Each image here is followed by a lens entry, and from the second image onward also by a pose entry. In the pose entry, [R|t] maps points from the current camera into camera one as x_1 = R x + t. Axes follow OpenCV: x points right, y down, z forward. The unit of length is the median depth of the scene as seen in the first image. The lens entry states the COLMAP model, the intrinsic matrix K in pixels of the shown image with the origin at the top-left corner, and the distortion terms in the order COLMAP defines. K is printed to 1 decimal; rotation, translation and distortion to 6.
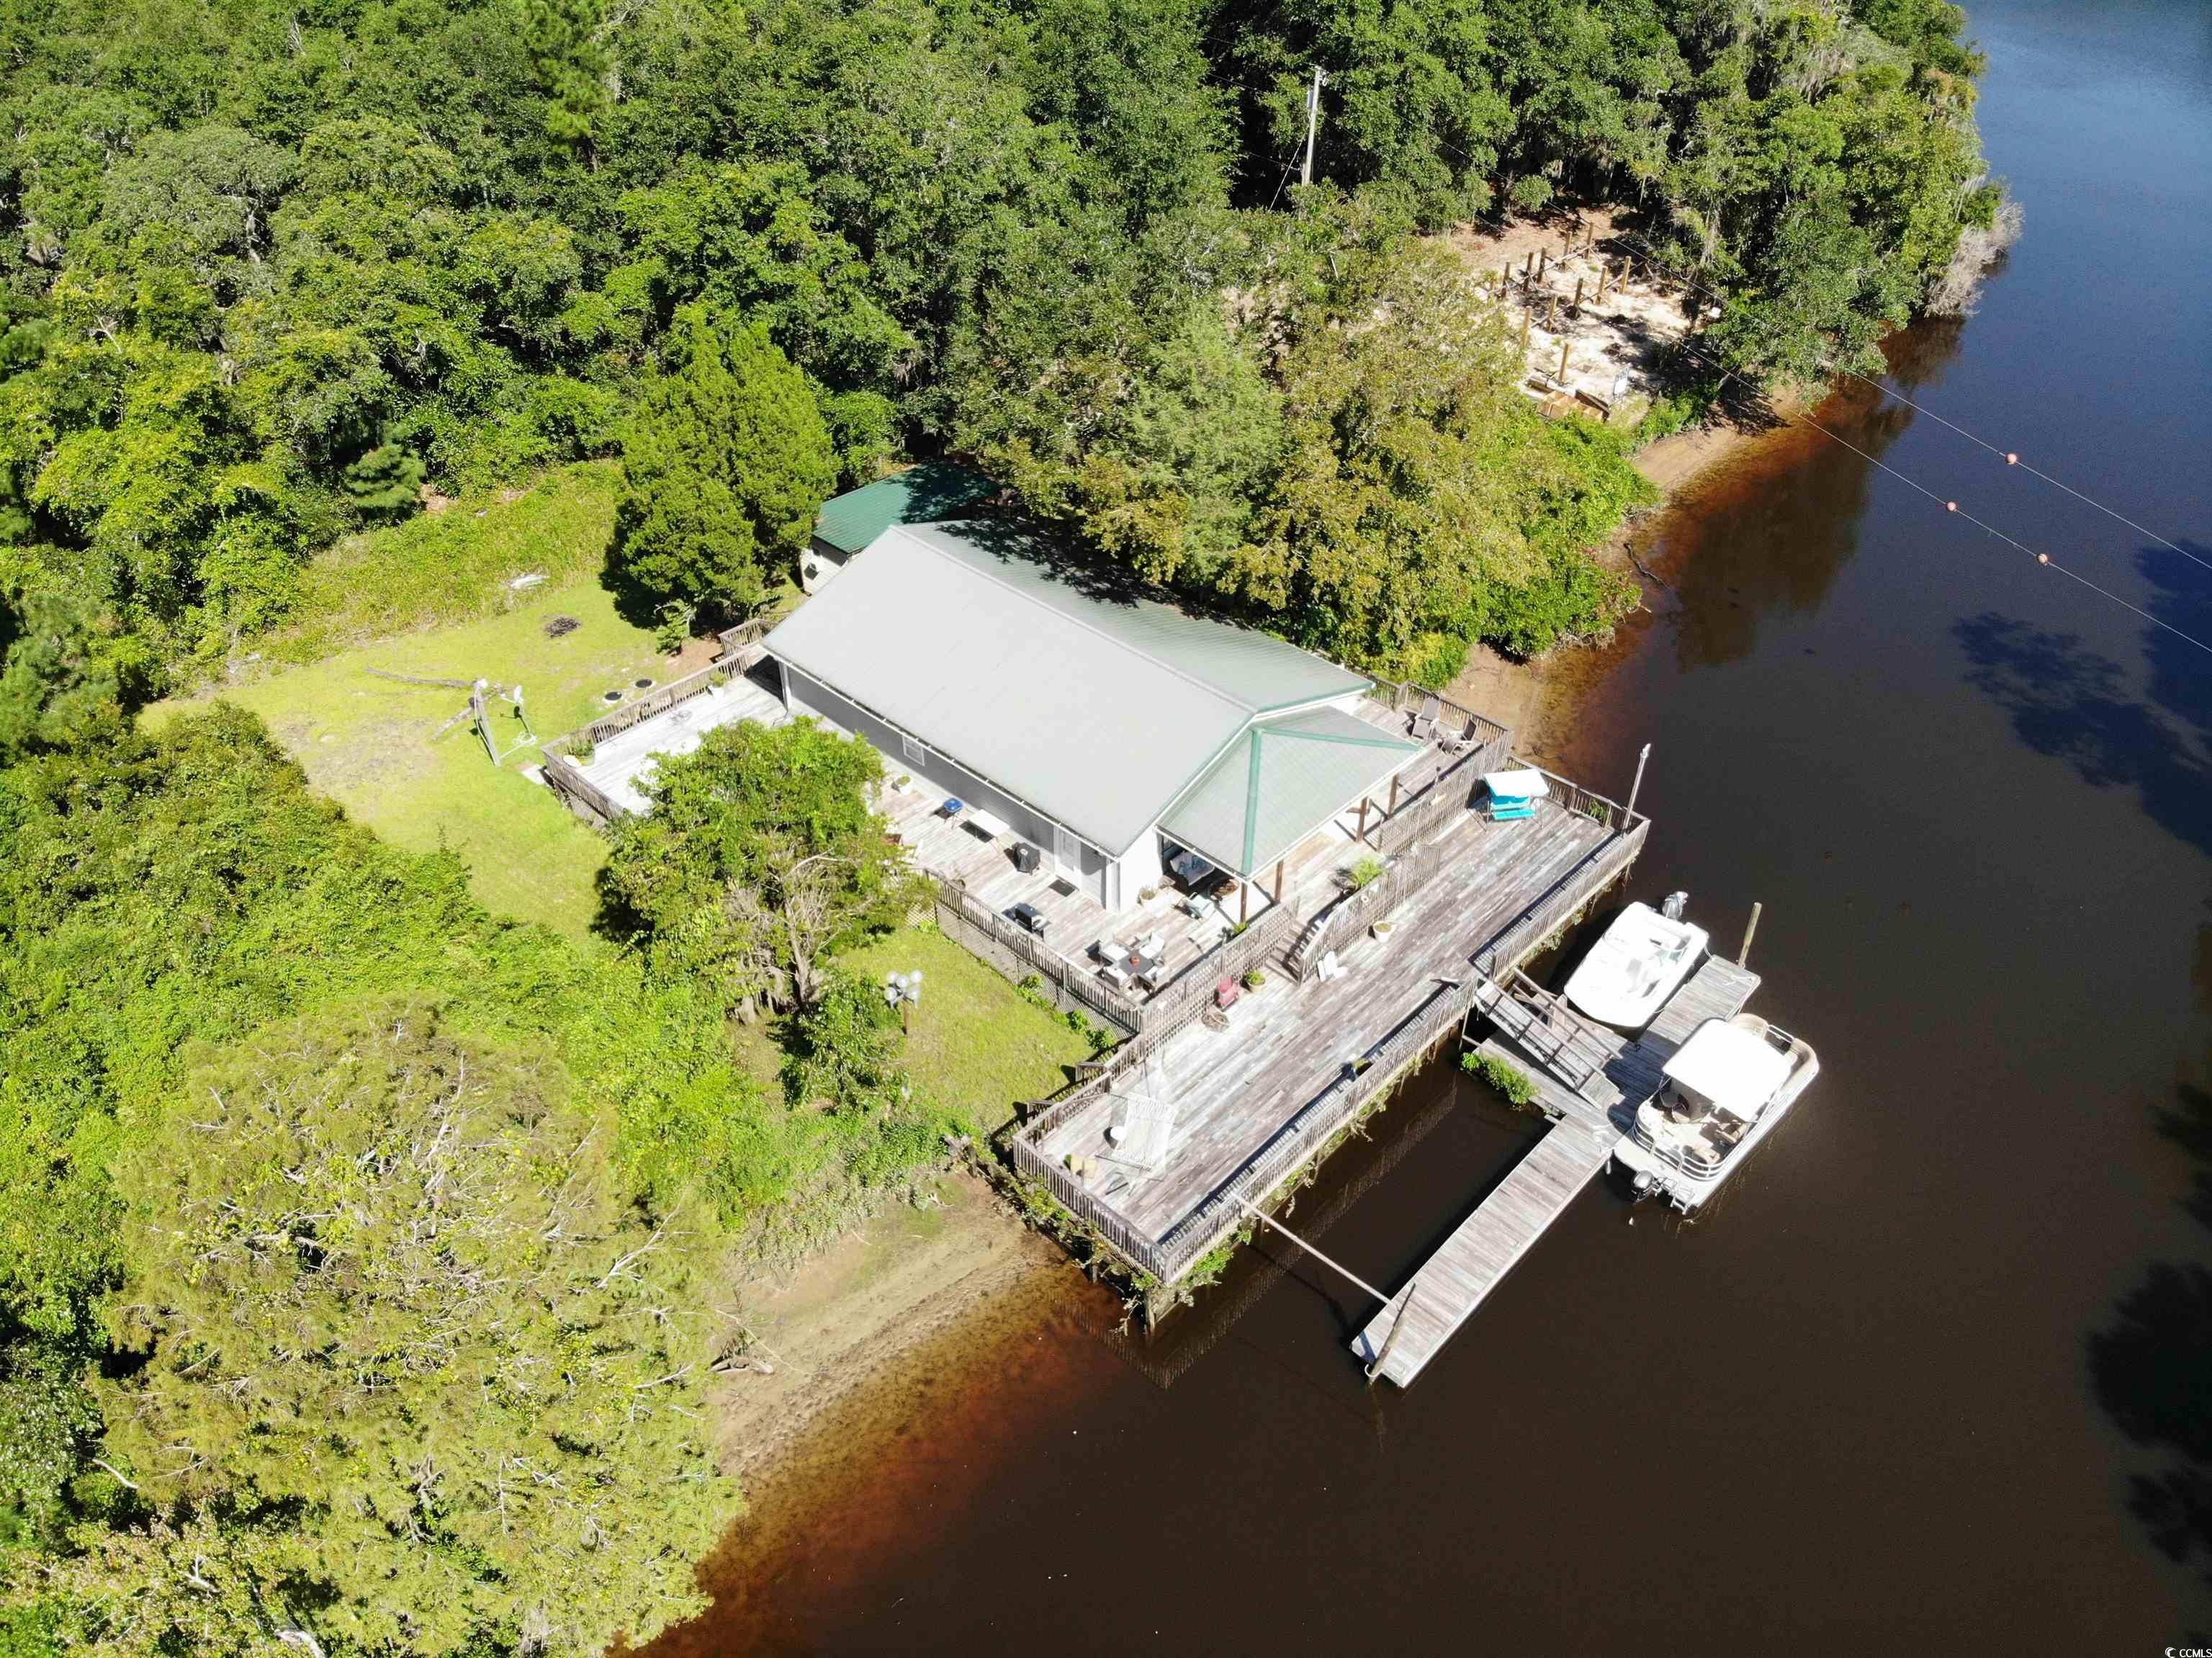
lens RADIAL K [[1667.2, 0, 1102.0], [0, 1667.2, 821.6], [0, 0, 1]] dist [0.096187, -0.230287]
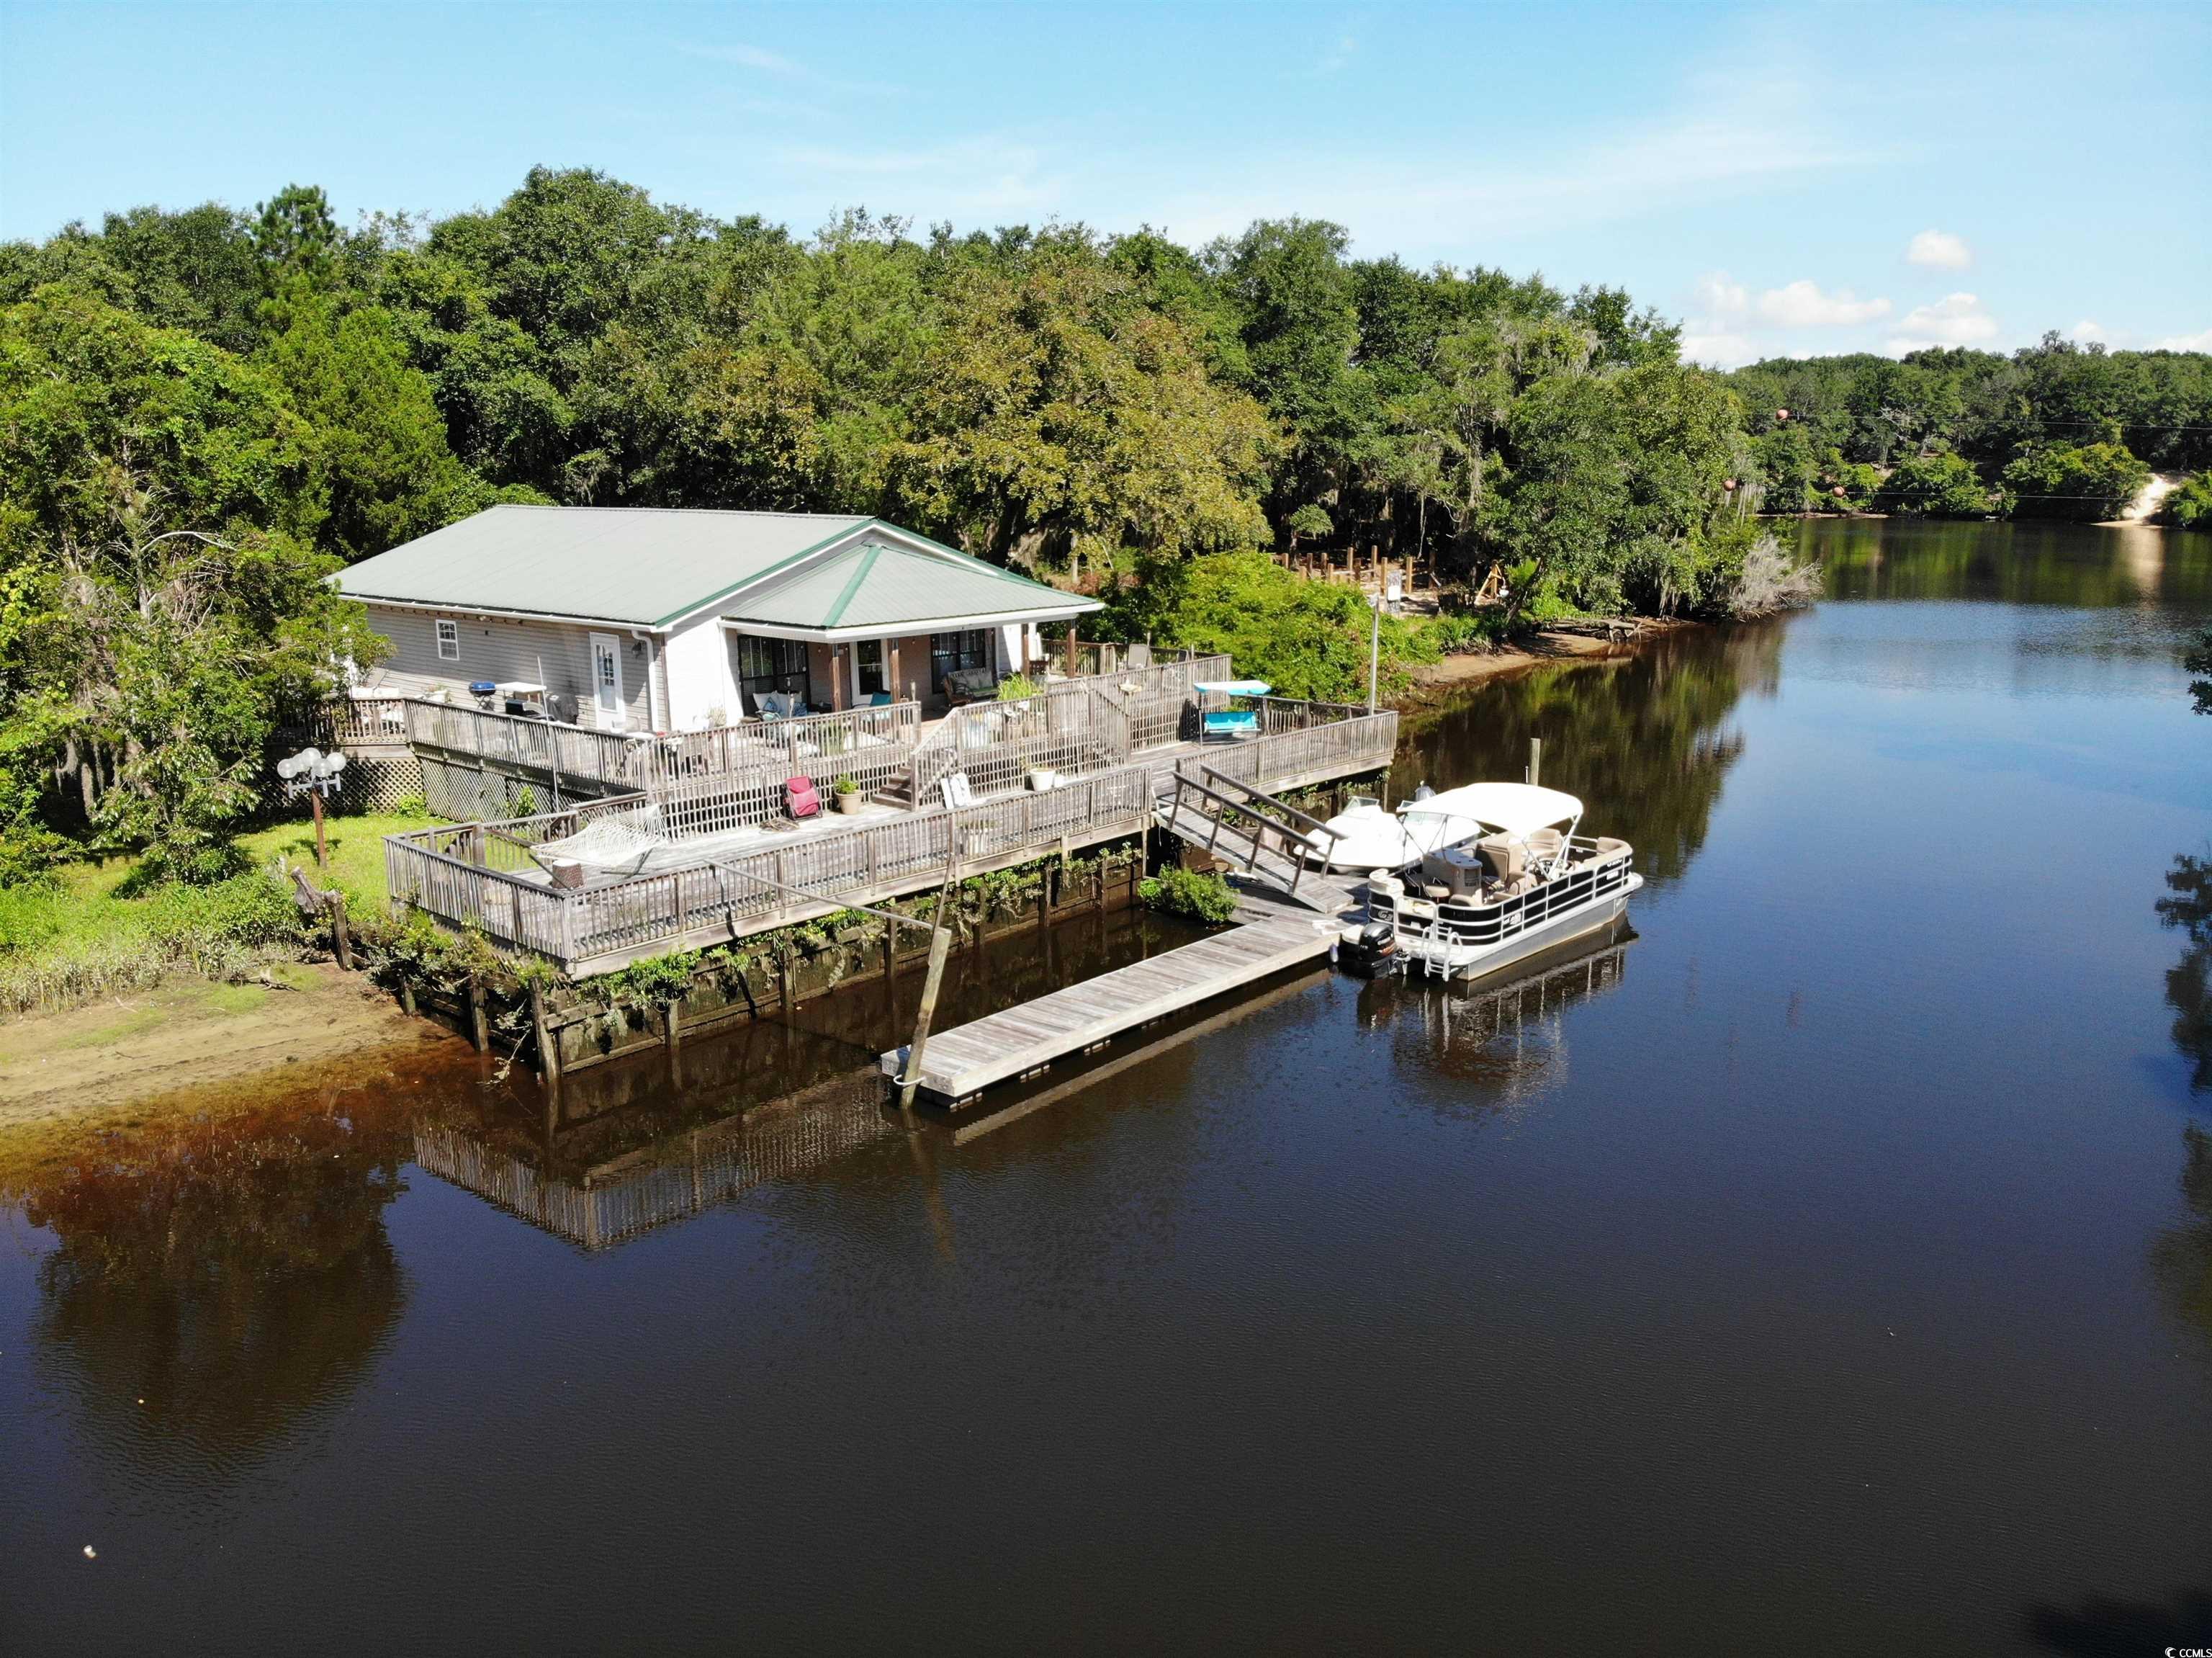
lens RADIAL K [[1667.2, 0, 1102.0], [0, 1667.2, 821.6], [0, 0, 1]] dist [0.096187, -0.230287]
pose [[0.999007, -0.001807, 0.044526, 0.155476], [0.020797, 0.902602, -0.429972, 0.382124], [-0.039413, 0.430471, 0.901743, 0.332152]]
